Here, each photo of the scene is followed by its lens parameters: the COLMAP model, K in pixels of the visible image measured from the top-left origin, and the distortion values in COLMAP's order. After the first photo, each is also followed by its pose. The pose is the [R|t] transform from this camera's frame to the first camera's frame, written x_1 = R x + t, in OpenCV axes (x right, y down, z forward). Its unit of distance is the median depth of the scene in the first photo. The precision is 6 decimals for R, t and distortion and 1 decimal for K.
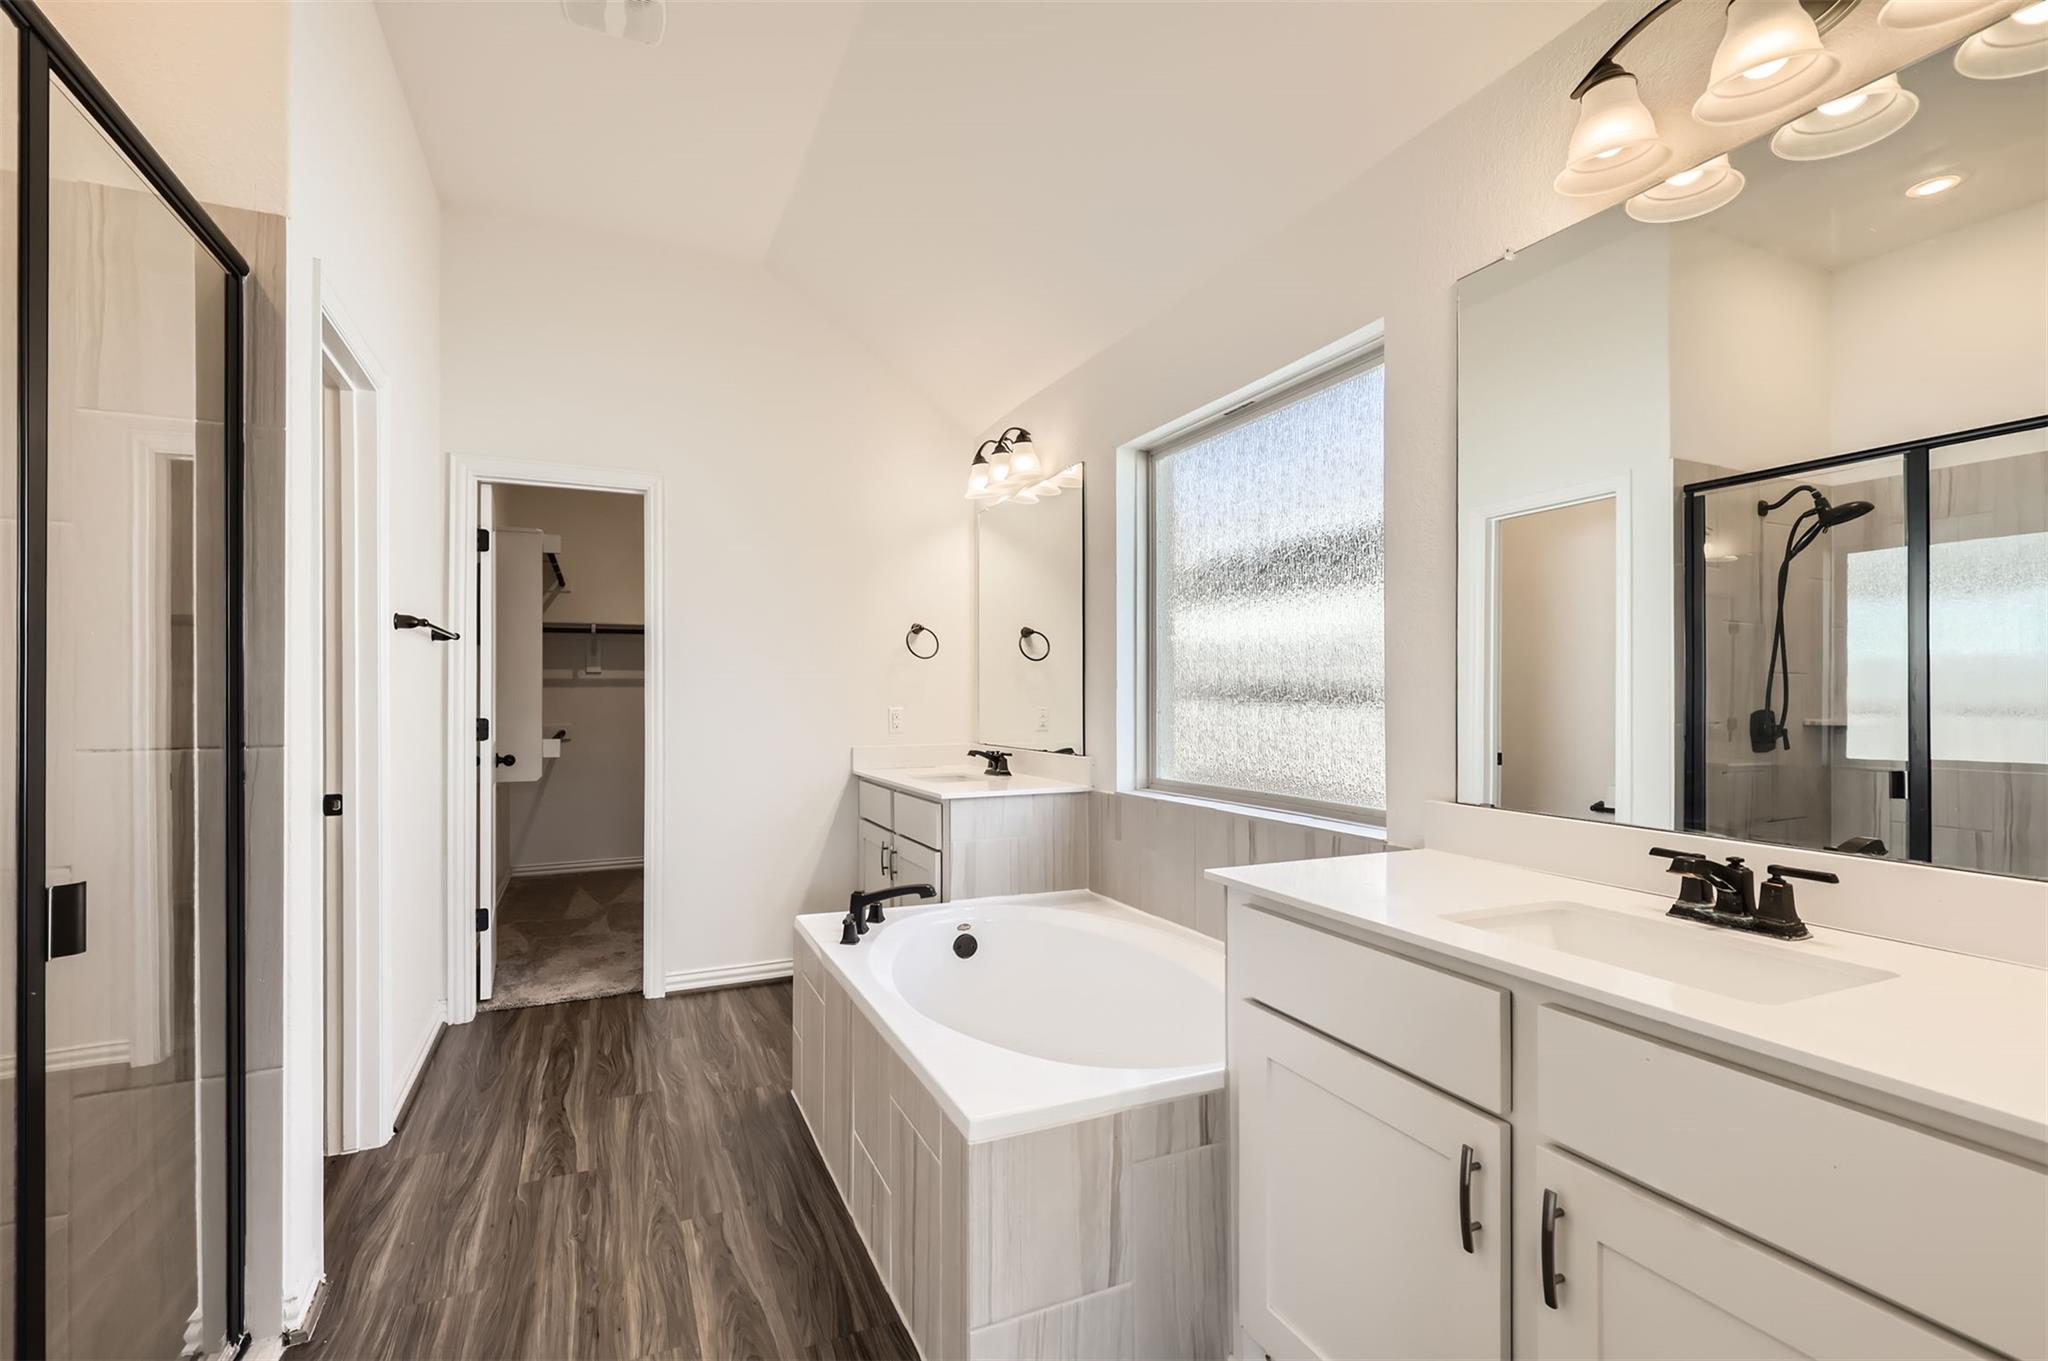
lens RADIAL K [[937.0, 0, 1027.8], [0, 937.0, 676.3], [0, 0, 1]] dist [0.002102, -0.000723]
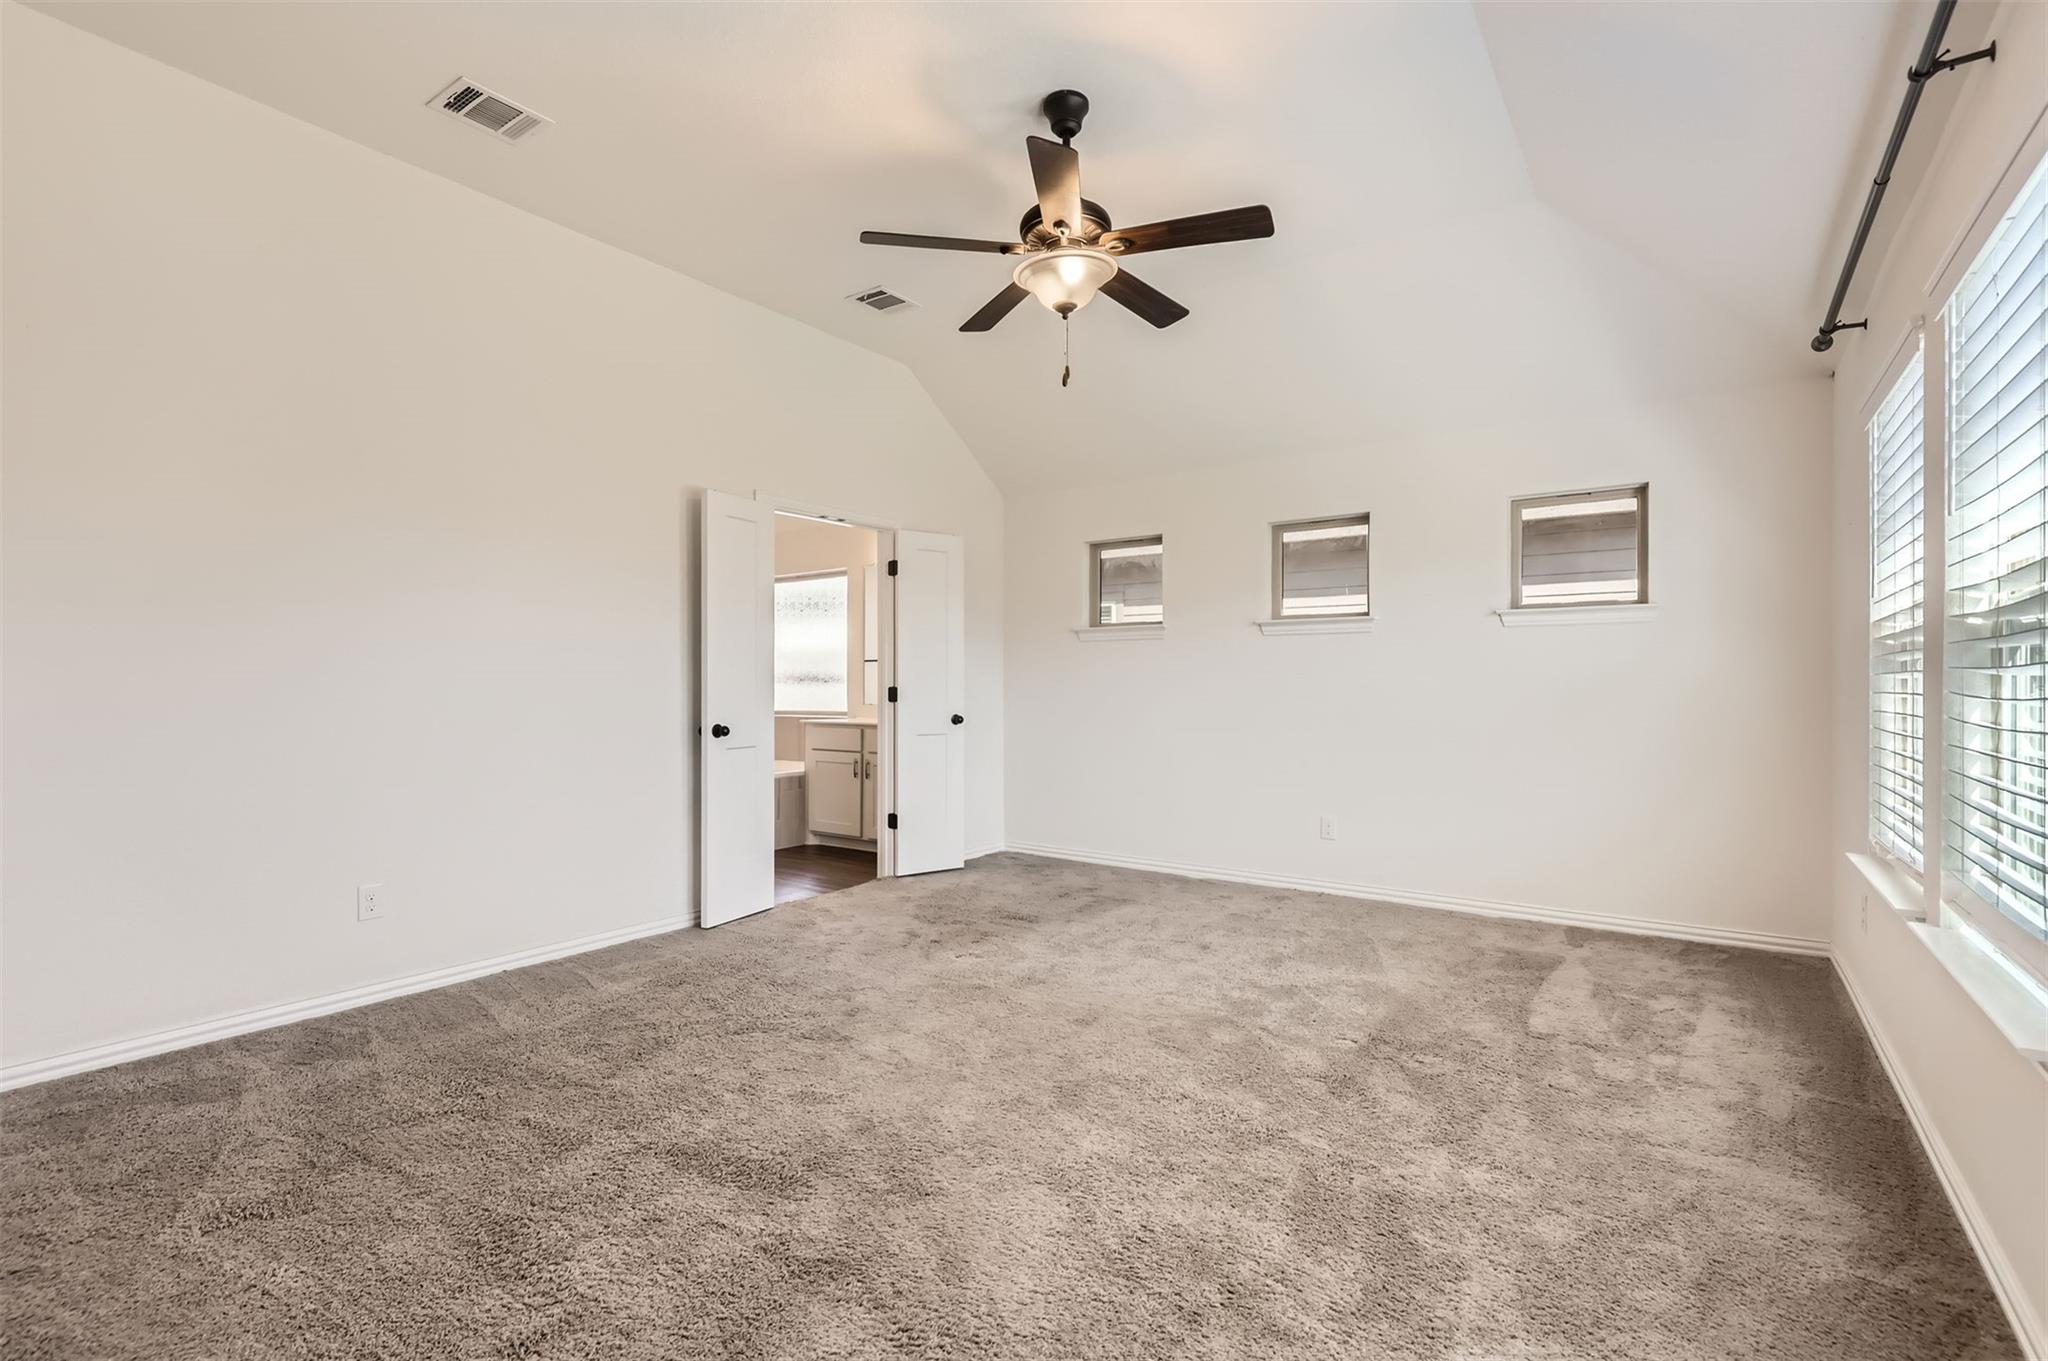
lens RADIAL K [[937.0, 0, 1023.8], [0, 937.0, 675.0], [0, 0, 1]] dist [0.002102, -0.000723]
pose [[0.859853, 0.012605, 0.510386, -1.227307], [-0.018755, 0.999800, 0.006906, -0.038765], [-0.510197, -0.015510, 0.859918, -3.470558]]
